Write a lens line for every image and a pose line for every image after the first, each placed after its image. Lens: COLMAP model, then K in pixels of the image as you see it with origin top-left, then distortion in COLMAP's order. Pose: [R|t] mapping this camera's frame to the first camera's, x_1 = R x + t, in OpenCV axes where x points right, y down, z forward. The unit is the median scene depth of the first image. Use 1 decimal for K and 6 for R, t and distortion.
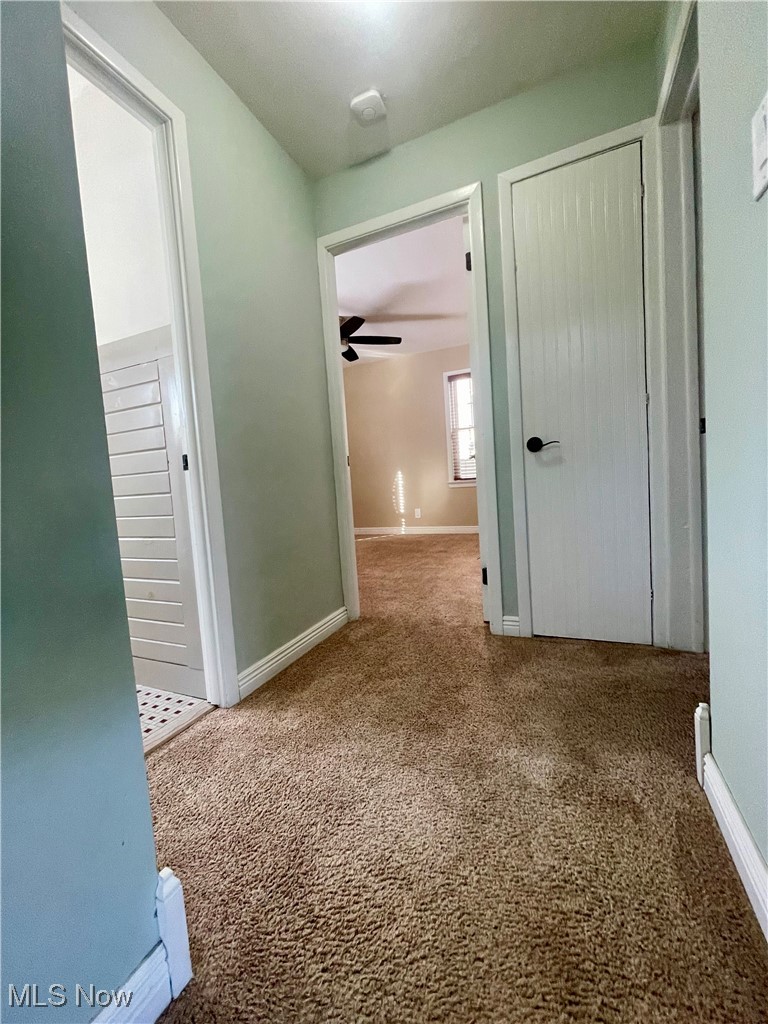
lens RADIAL K [[412.5, 0, 383.9], [0, 412.5, 512.7], [0, 0, 1]] dist [-0.001744, -0.000301]
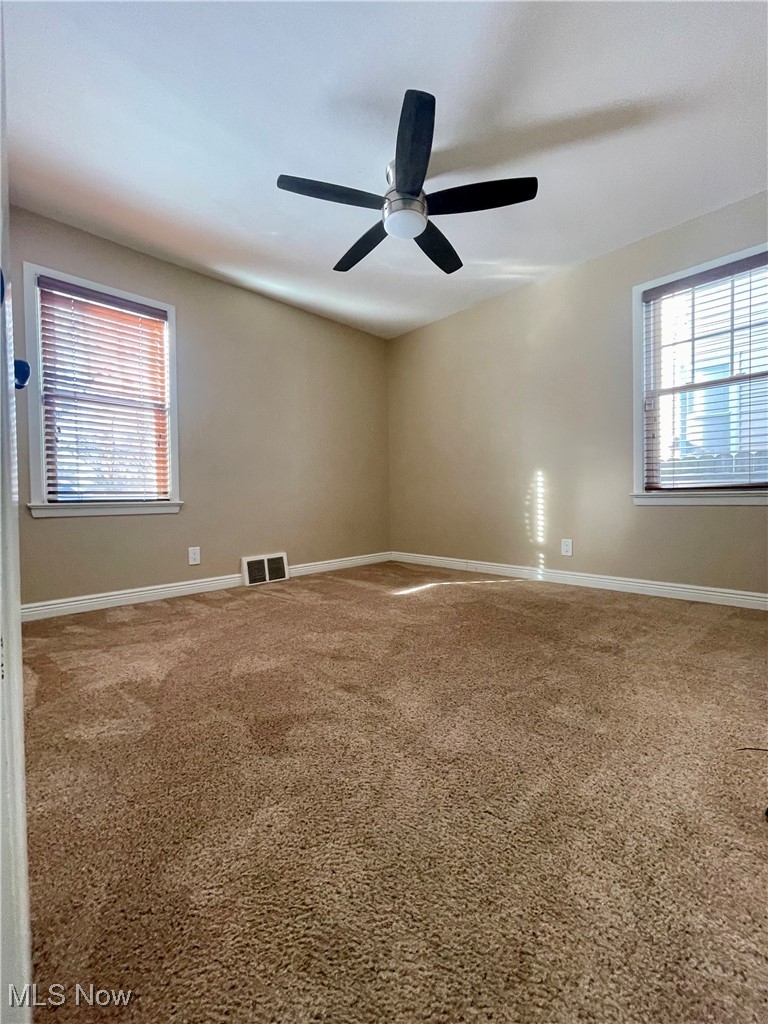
lens RADIAL K [[412.5, 0, 399.0], [0, 412.5, 514.5], [0, 0, 1]] dist [-0.001744, -0.000301]
pose [[0.933872, 0.048303, -0.354331, 0.062267], [-0.057954, 0.998180, -0.016669, -0.018558], [0.352881, 0.036102, 0.934971, 0.389896]]
